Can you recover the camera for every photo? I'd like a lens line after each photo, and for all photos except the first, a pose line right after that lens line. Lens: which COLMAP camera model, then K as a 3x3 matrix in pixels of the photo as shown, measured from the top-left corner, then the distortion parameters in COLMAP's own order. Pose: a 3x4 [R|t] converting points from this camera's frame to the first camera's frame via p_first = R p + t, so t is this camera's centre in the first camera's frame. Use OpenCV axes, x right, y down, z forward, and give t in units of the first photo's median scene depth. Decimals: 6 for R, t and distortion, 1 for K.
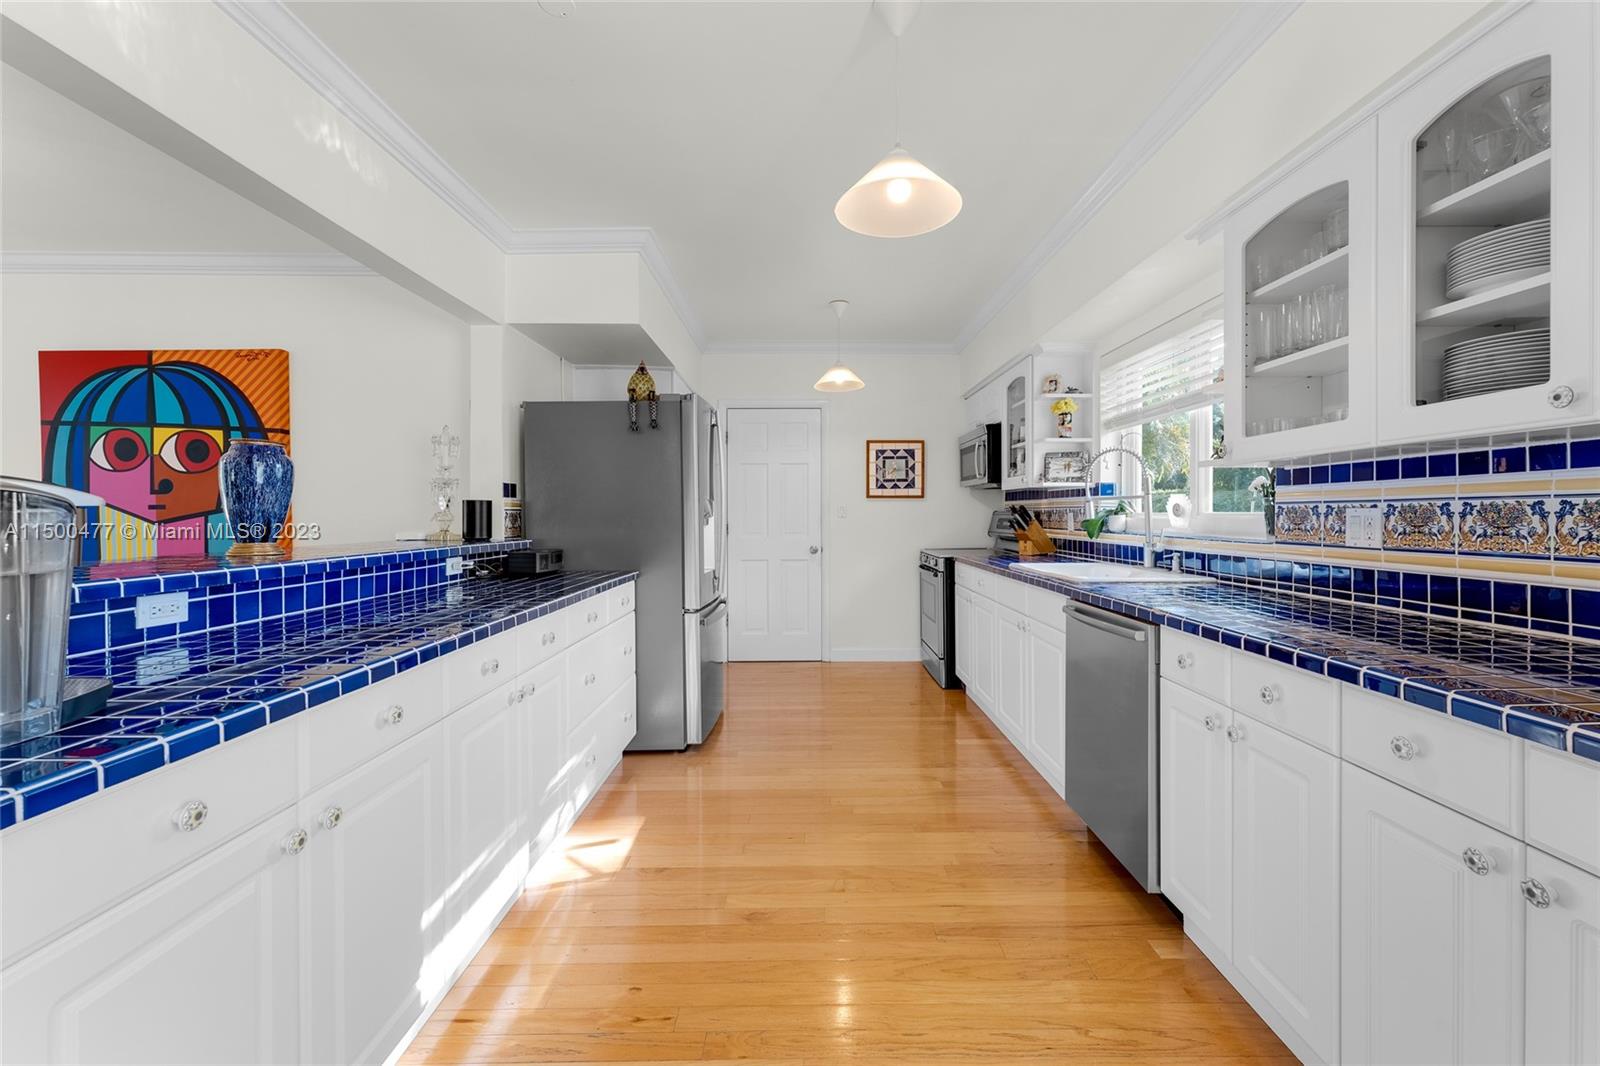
lens RADIAL K [[664.7, 0, 784.5], [0, 664.7, 520.6], [0, 0, 1]] dist [0.008592, 0.000458]
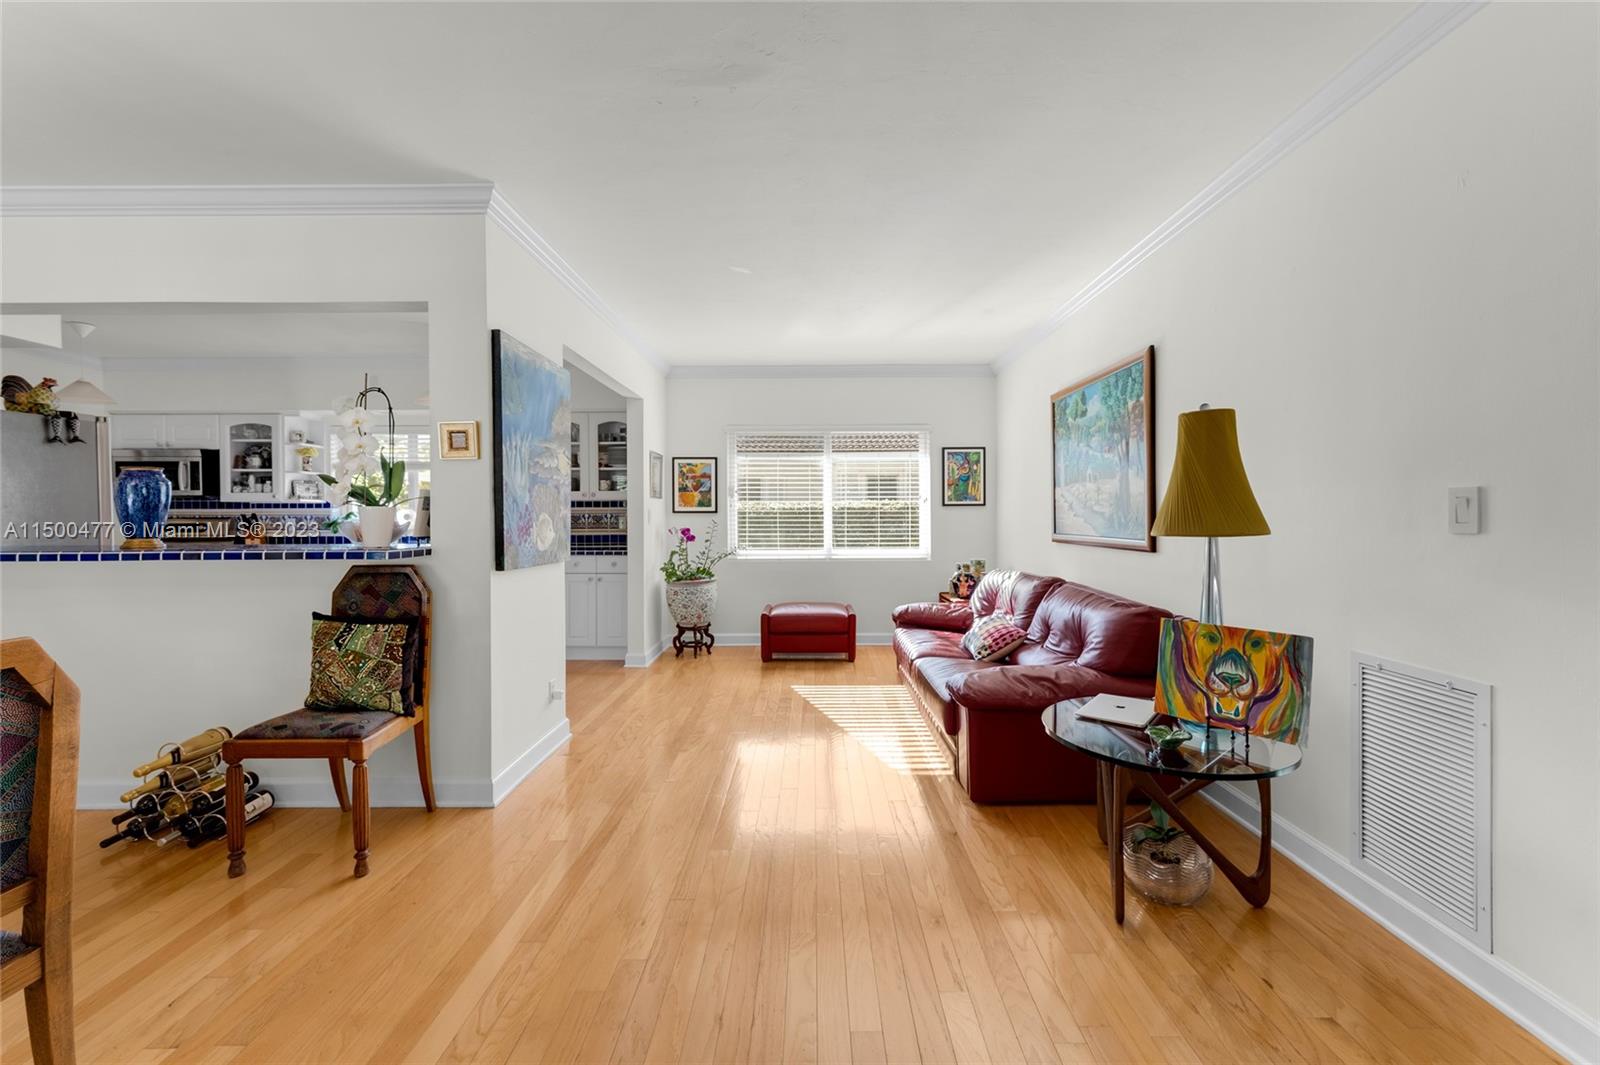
lens RADIAL K [[640.7, 0, 804.1], [0, 640.7, 527.4], [0, 0, 1]] dist [0.000776, 0.000412]
pose [[0.011240, -0.015606, 0.999815, -1.187084], [0.012682, 0.999800, 0.015464, 0.002133], [-0.999856, 0.012506, 0.011435, -0.227961]]
